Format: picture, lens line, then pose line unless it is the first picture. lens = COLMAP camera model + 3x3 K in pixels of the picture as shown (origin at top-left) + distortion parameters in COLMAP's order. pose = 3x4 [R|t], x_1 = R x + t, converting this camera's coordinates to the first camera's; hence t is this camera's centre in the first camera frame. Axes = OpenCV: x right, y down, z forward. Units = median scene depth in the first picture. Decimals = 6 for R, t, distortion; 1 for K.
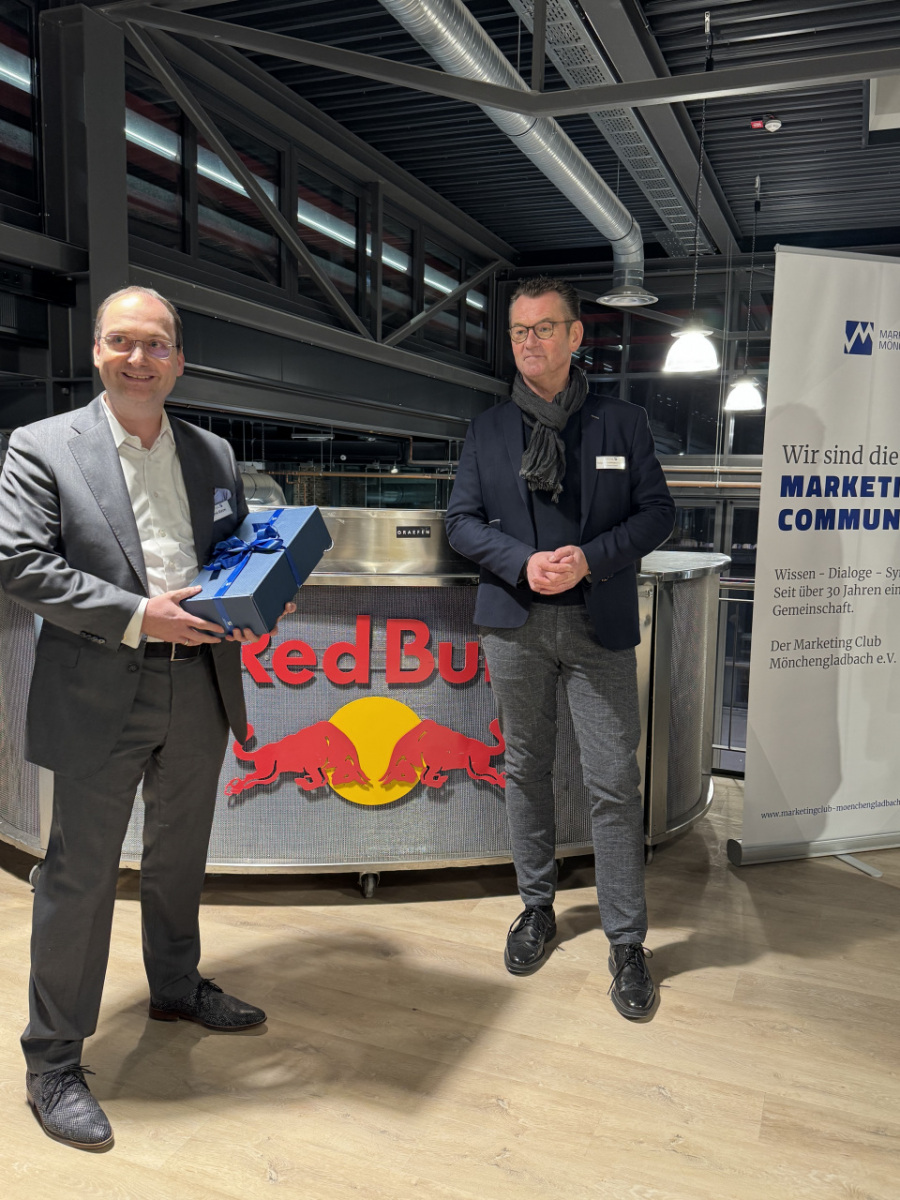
lens RADIAL K [[965.1, 0, 450.0], [0, 965.1, 600.0], [0, 0, 1]] dist [0.206747, -0.419881]
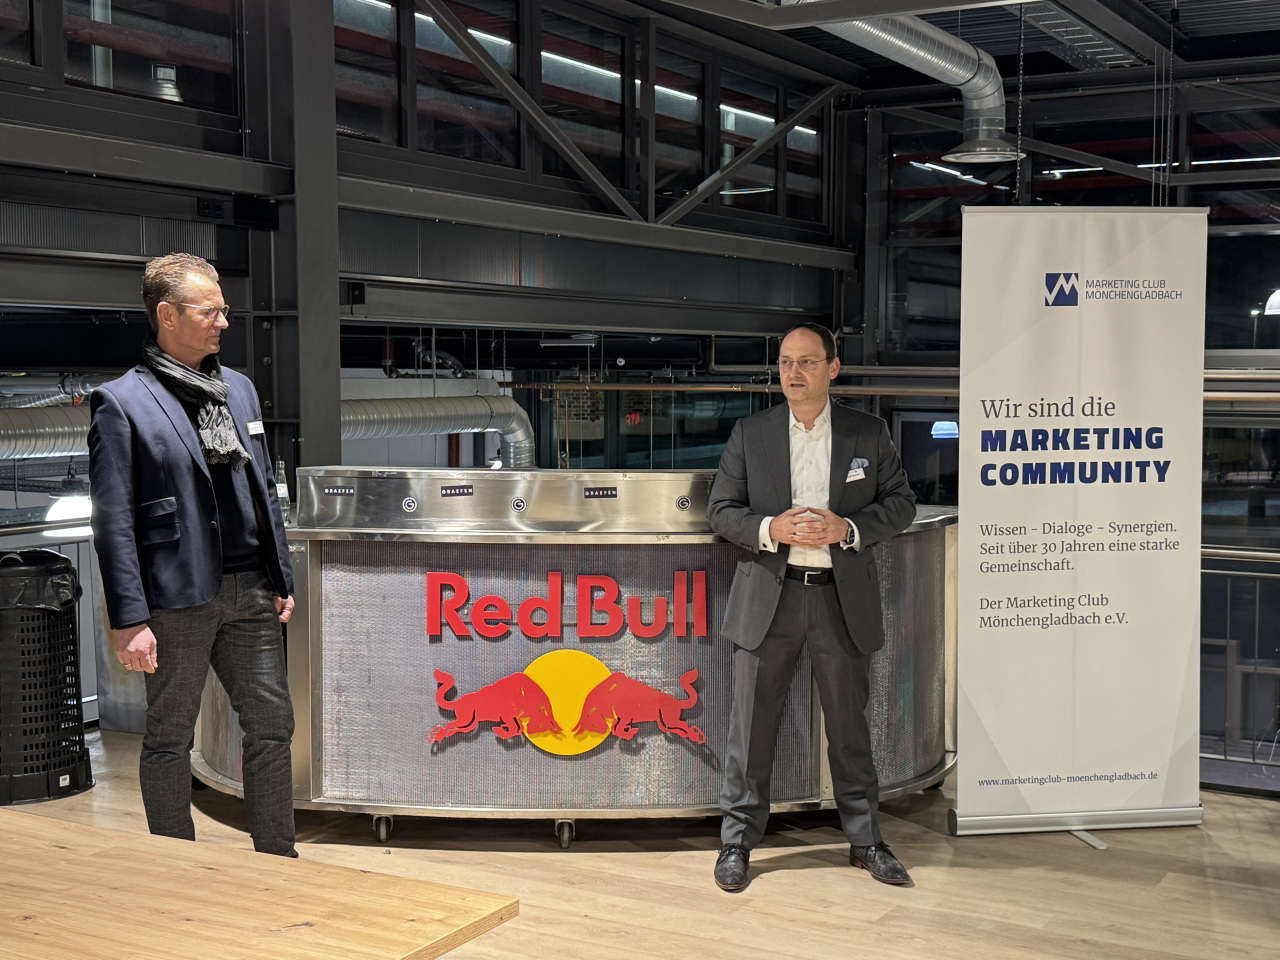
lens RADIAL K [[1697.4, 0, 640.0], [0, 1697.4, 480.0], [0, 0, 1]] dist [0.227732, -0.539776]
pose [[0.991695, -0.011151, -0.128125, 0.211762], [0.004274, 0.998541, -0.053825, 0.014209], [0.128538, 0.052831, 0.990296, -0.728310]]
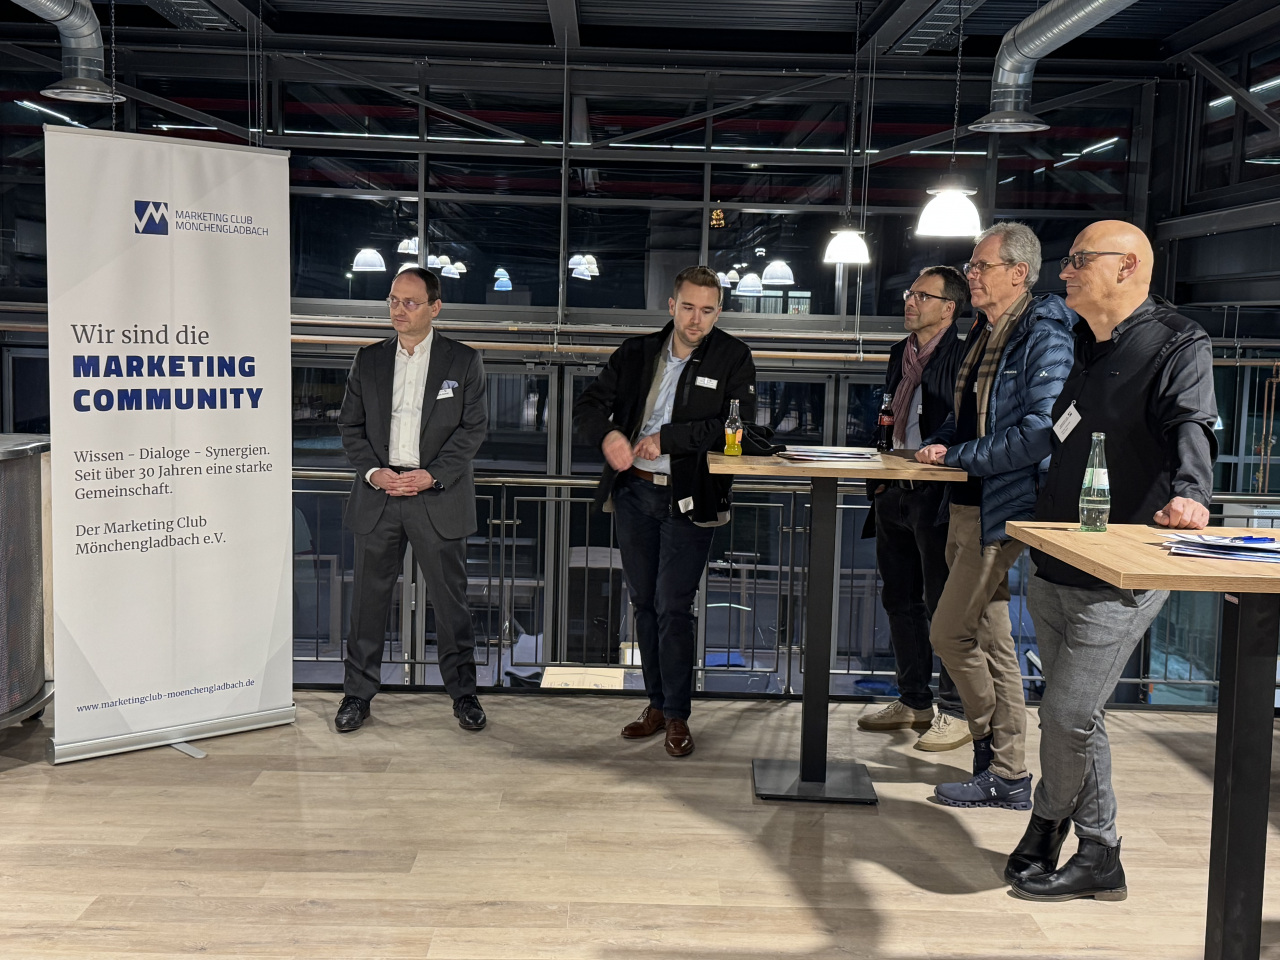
lens RADIAL K [[1511.4, 0, 640.0], [0, 1511.4, 480.0], [0, 0, 1]] dist [0.274434, -0.724256]
pose [[0.921542, -0.035186, 0.386682, 0.251508], [0.039460, 0.999216, -0.003117, 0.023322], [-0.386269, 0.018131, 0.922208, -0.616434]]
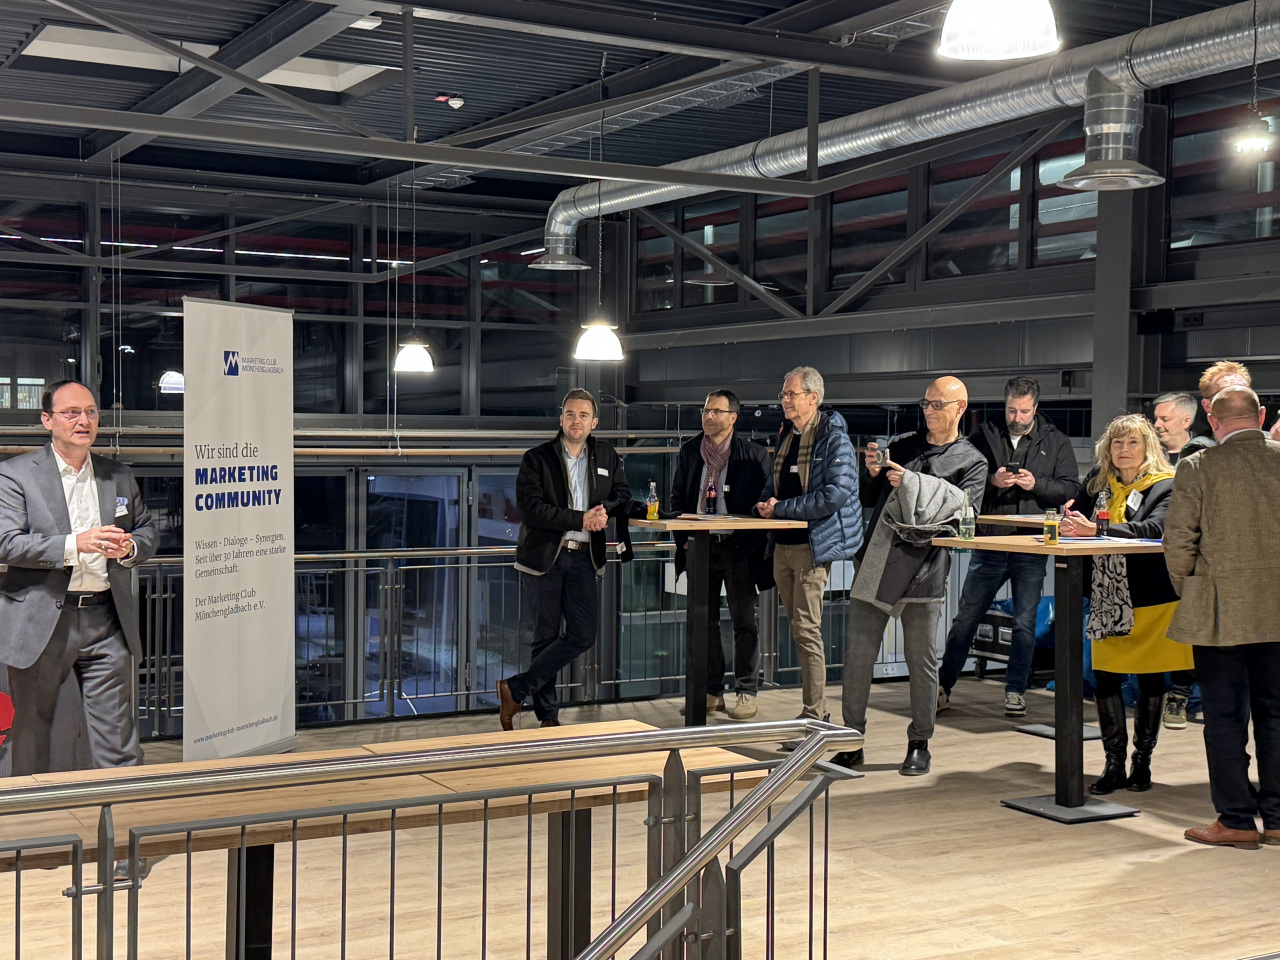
lens RADIAL K [[1697.4, 0, 640.0], [0, 1697.4, 480.0], [0, 0, 1]] dist [0.227732, -0.539776]
pose [[0.628579, -0.040156, 0.776708, -1.020560], [0.099624, 0.994596, -0.029204, 0.011687], [-0.771339, 0.095736, 0.629183, -0.841853]]
